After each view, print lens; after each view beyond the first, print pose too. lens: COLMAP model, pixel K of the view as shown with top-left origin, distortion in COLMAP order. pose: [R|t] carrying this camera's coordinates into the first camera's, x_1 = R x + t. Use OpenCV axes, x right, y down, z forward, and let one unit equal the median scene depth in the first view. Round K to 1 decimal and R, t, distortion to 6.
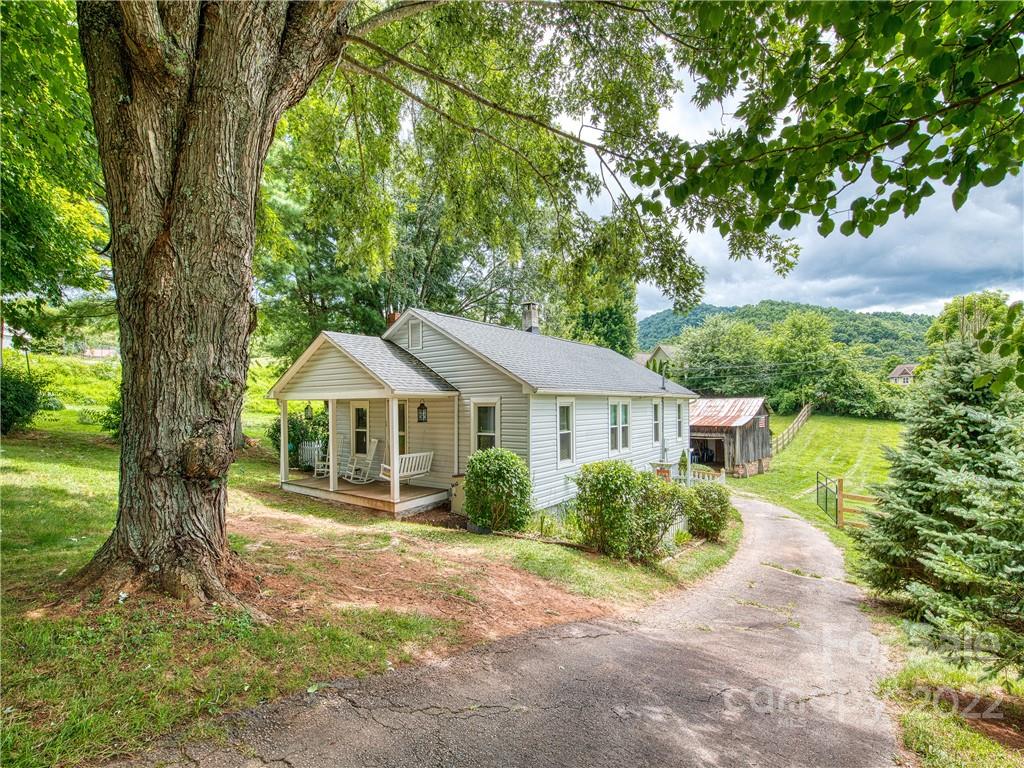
lens RADIAL K [[480.2, 0, 512.0], [0, 480.2, 384.0], [0, 0, 1]] dist [0.001767, 0.000185]
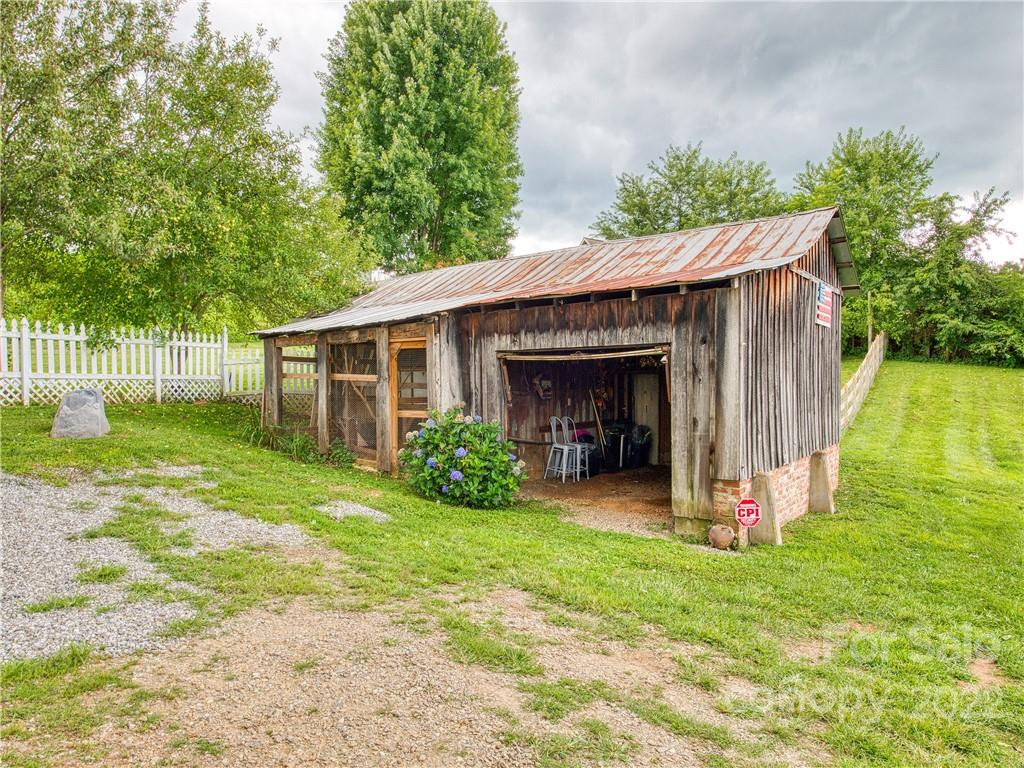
lens RADIAL K [[738.5, 0, 512.0], [0, 738.5, 384.0], [0, 0, 1]] dist [-0.004416, -0.002490]
pose [[0.987573, 0.001285, 0.157154, 0.675185], [-0.007135, 0.999302, 0.036661, 0.241439], [-0.156997, -0.037327, 0.986893, 1.451938]]
